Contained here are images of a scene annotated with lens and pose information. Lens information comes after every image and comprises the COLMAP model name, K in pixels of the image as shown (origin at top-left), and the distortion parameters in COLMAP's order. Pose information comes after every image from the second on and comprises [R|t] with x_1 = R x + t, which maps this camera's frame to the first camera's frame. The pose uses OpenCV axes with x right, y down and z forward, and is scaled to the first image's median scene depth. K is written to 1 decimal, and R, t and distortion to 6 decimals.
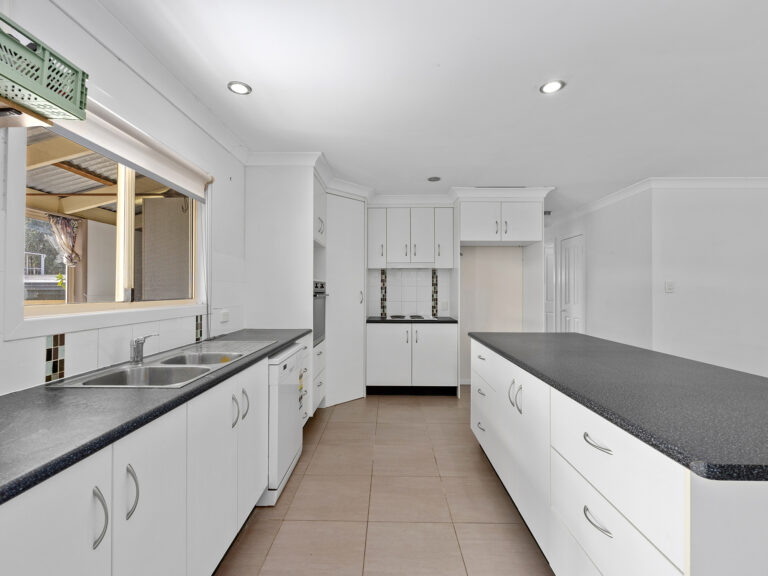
lens RADIAL K [[349.9, 0, 379.8], [0, 349.9, 289.8], [0, 0, 1]] dist [0.002088, 0.000011]
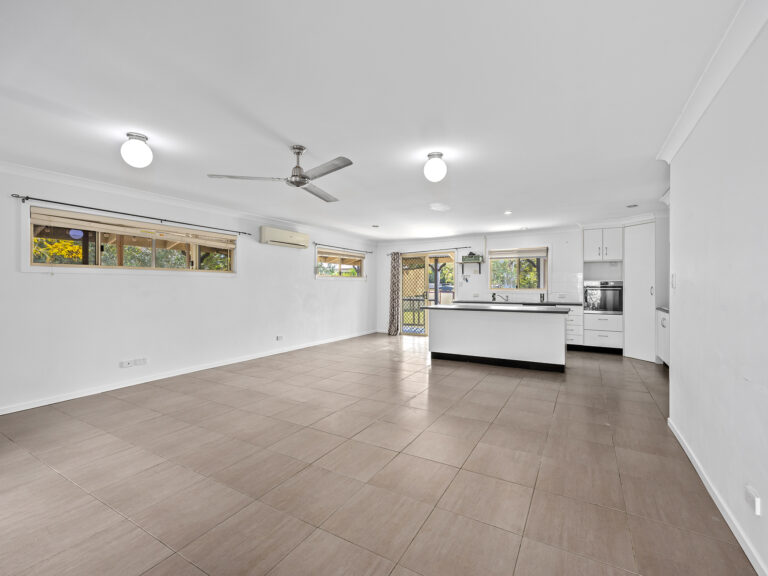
lens RADIAL K [[349.9, 0, 379.8], [0, 349.9, 289.8], [0, 0, 1]] dist [0.002088, 0.000011]
pose [[-0.461943, 0.003916, -0.886901, 1.751660], [-0.003883, 0.999972, 0.006438, 0.013140], [0.886901, 0.006418, -0.461915, 0.679097]]
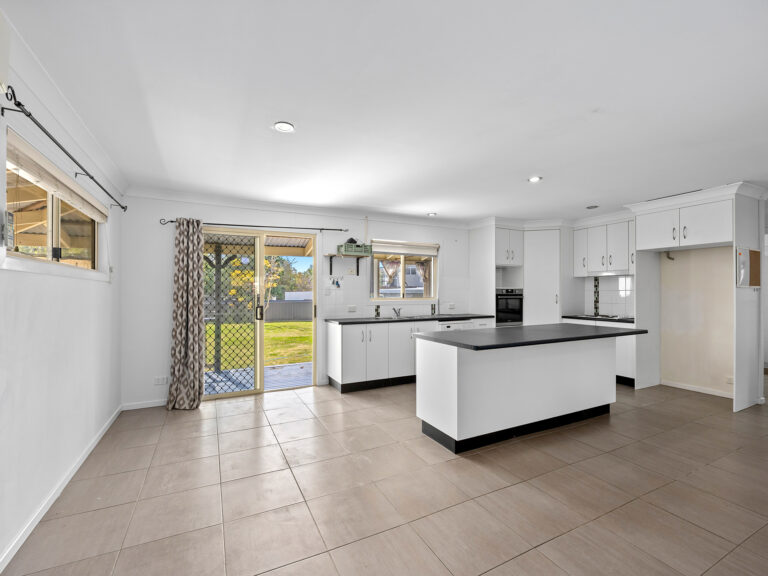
lens RADIAL K [[349.9, 0, 379.8], [0, 349.9, 289.8], [0, 0, 1]] dist [0.002088, 0.000011]
pose [[0.473050, -0.012271, -0.880950, 0.842234], [0.001479, 0.999913, -0.013134, 0.002216], [0.881034, 0.004910, 0.473027, -0.274384]]
